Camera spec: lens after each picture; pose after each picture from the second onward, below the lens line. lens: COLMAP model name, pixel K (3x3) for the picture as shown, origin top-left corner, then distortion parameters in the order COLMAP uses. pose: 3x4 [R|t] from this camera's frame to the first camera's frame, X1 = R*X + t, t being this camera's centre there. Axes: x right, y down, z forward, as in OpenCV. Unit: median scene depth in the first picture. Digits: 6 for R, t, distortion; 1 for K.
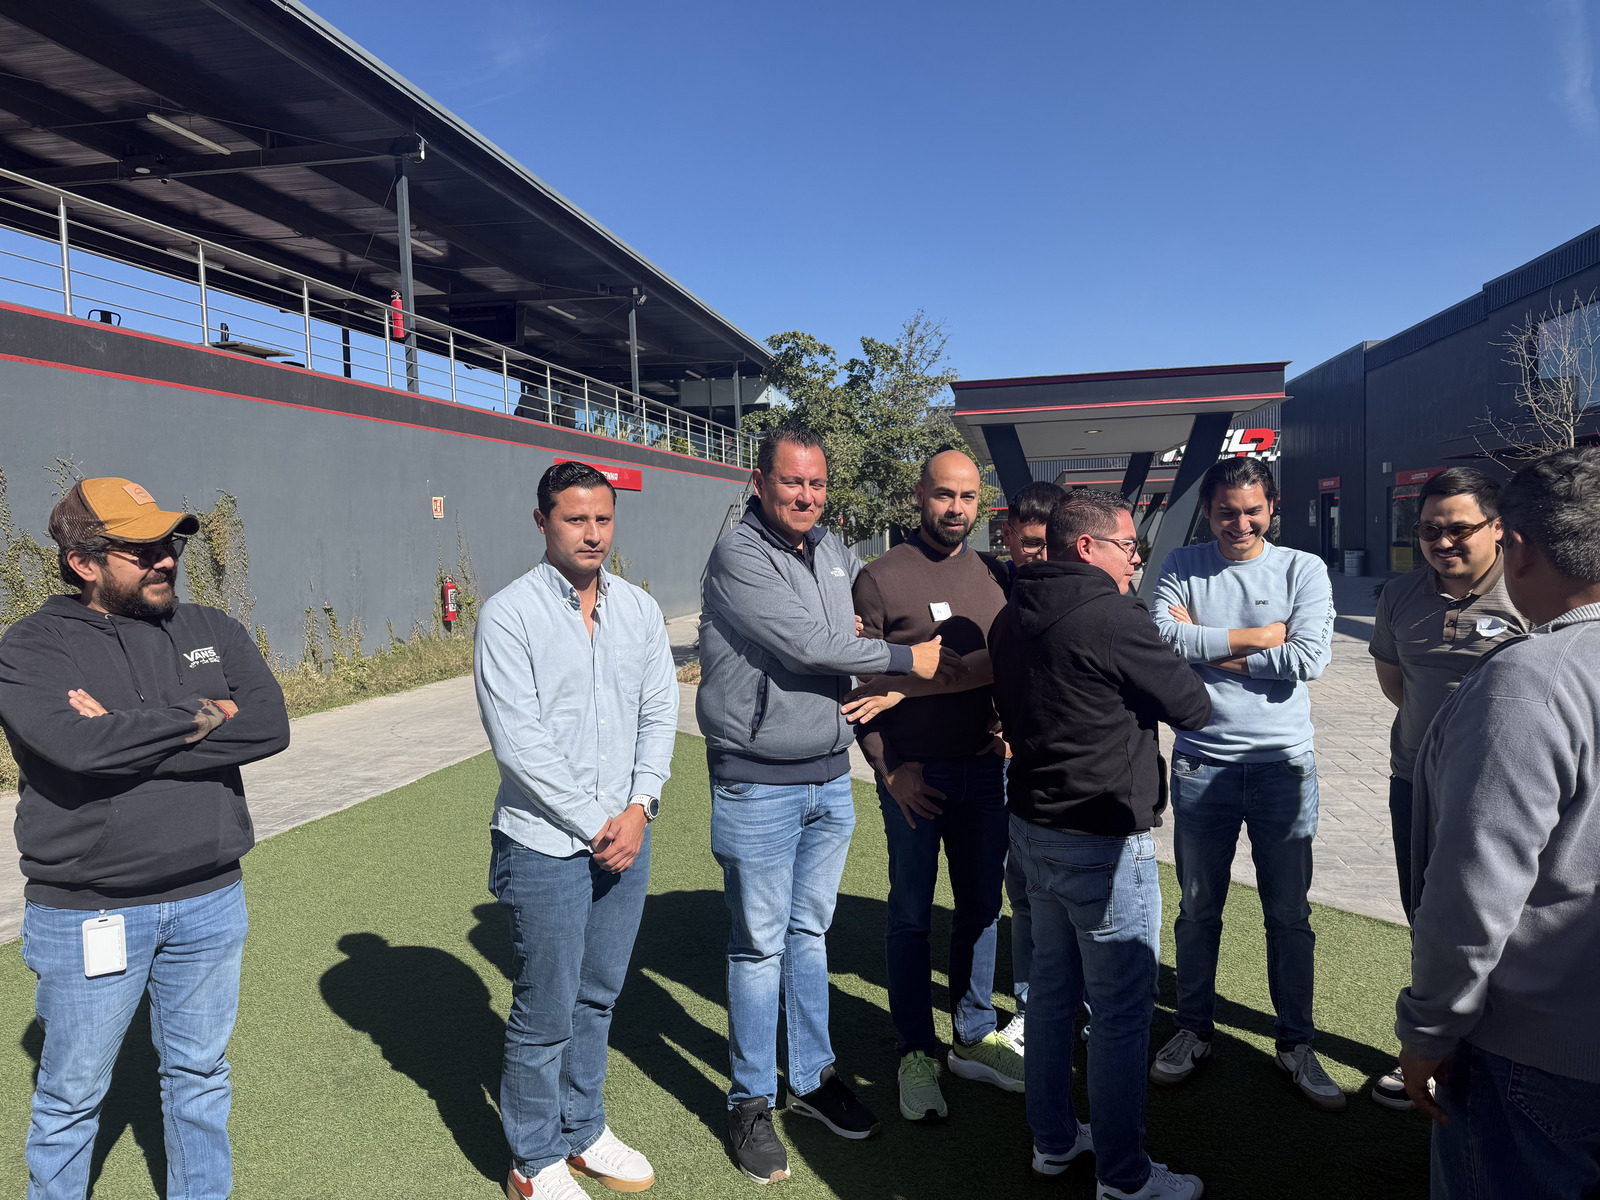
lens RADIAL K [[1117.7, 0, 802.4], [0, 1117.7, 596.3], [0, 0, 1]] dist [0.028015, -0.019598]
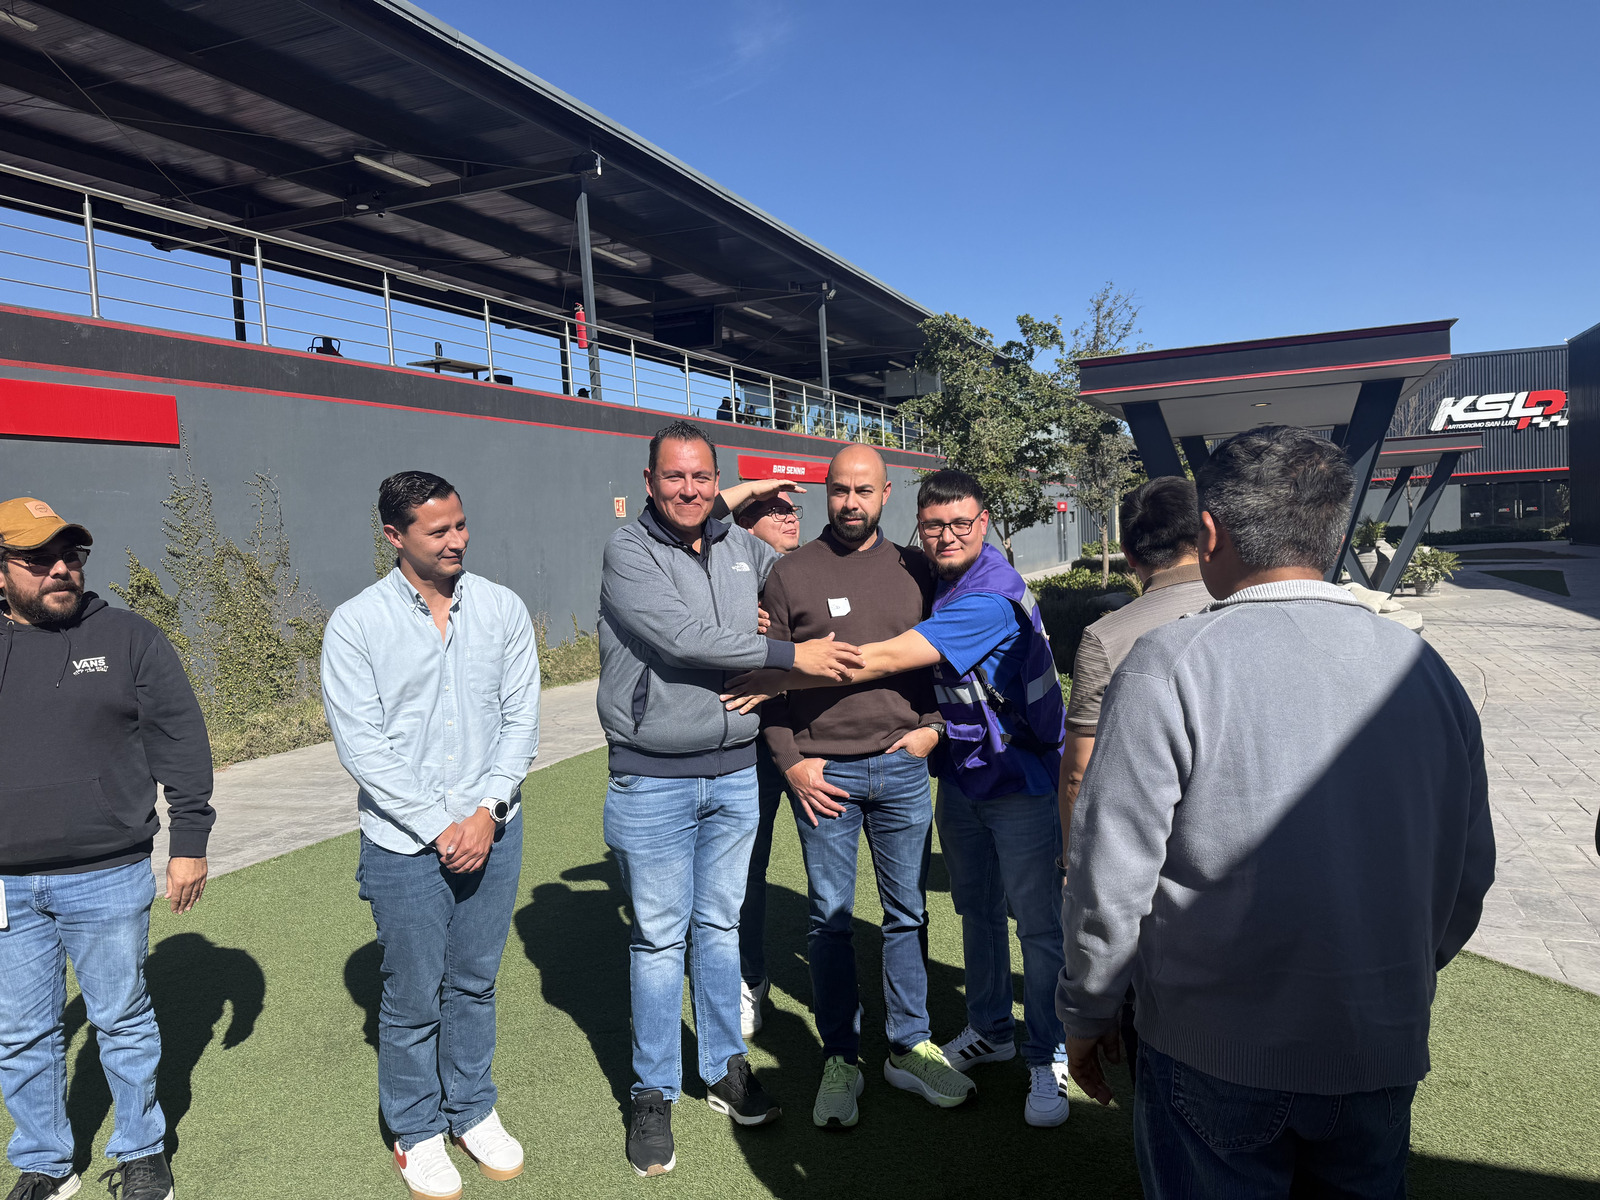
lens RADIAL K [[1109.7, 0, 799.6], [0, 1109.7, 600.9], [0, 0, 1]] dist [0.062847, 0.001680]
pose [[0.977219, -0.012618, -0.211859, 0.292122], [0.015369, 0.999818, 0.011343, -0.000041], [0.211677, -0.014341, 0.977234, 0.047873]]
